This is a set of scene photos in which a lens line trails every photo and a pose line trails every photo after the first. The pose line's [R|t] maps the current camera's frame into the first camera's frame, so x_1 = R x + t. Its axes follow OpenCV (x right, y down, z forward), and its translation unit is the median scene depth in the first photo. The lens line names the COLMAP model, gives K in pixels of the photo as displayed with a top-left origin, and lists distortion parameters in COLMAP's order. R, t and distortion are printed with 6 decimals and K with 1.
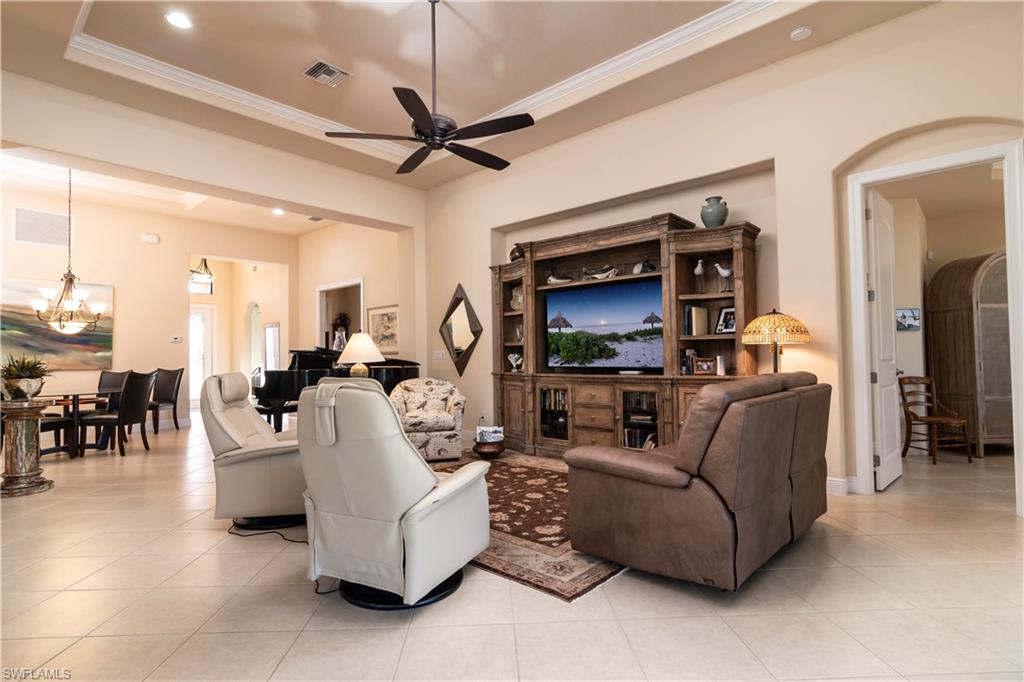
lens RADIAL K [[506.7, 0, 512.0], [0, 506.7, 341.0], [0, 0, 1]] dist [-0.001474, -0.000087]
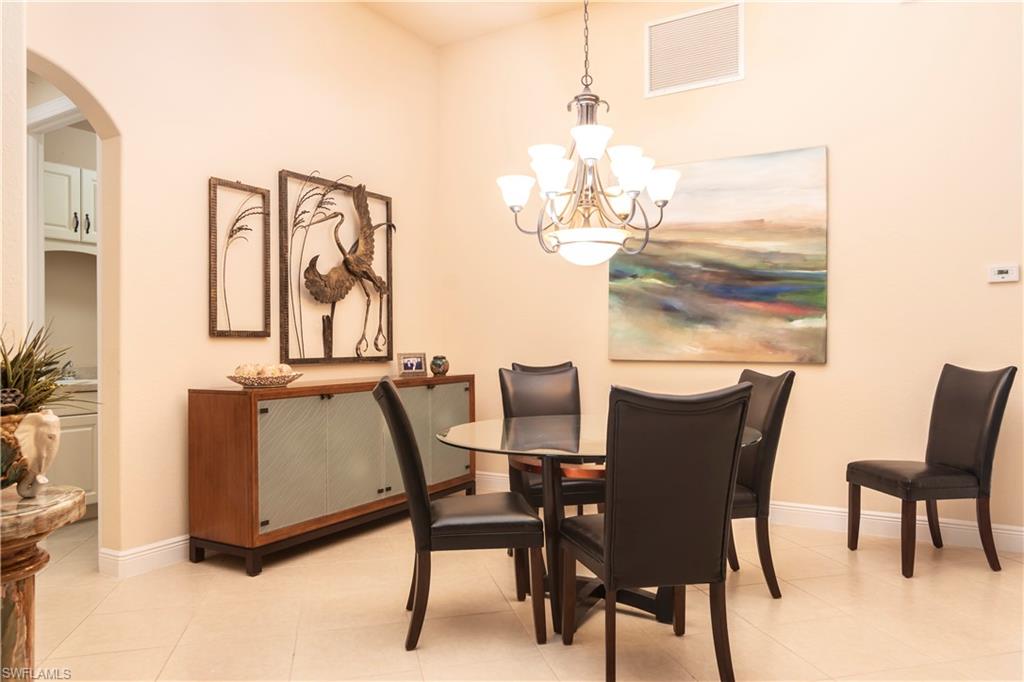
lens RADIAL K [[696.6, 0, 512.0], [0, 696.6, 341.0], [0, 0, 1]] dist [0.004721, 0.000660]
pose [[0.211175, 0.010787, -0.977389, -0.480750], [0.028715, 0.999439, 0.017235, 0.034692], [0.977026, -0.031705, 0.210747, 0.991070]]
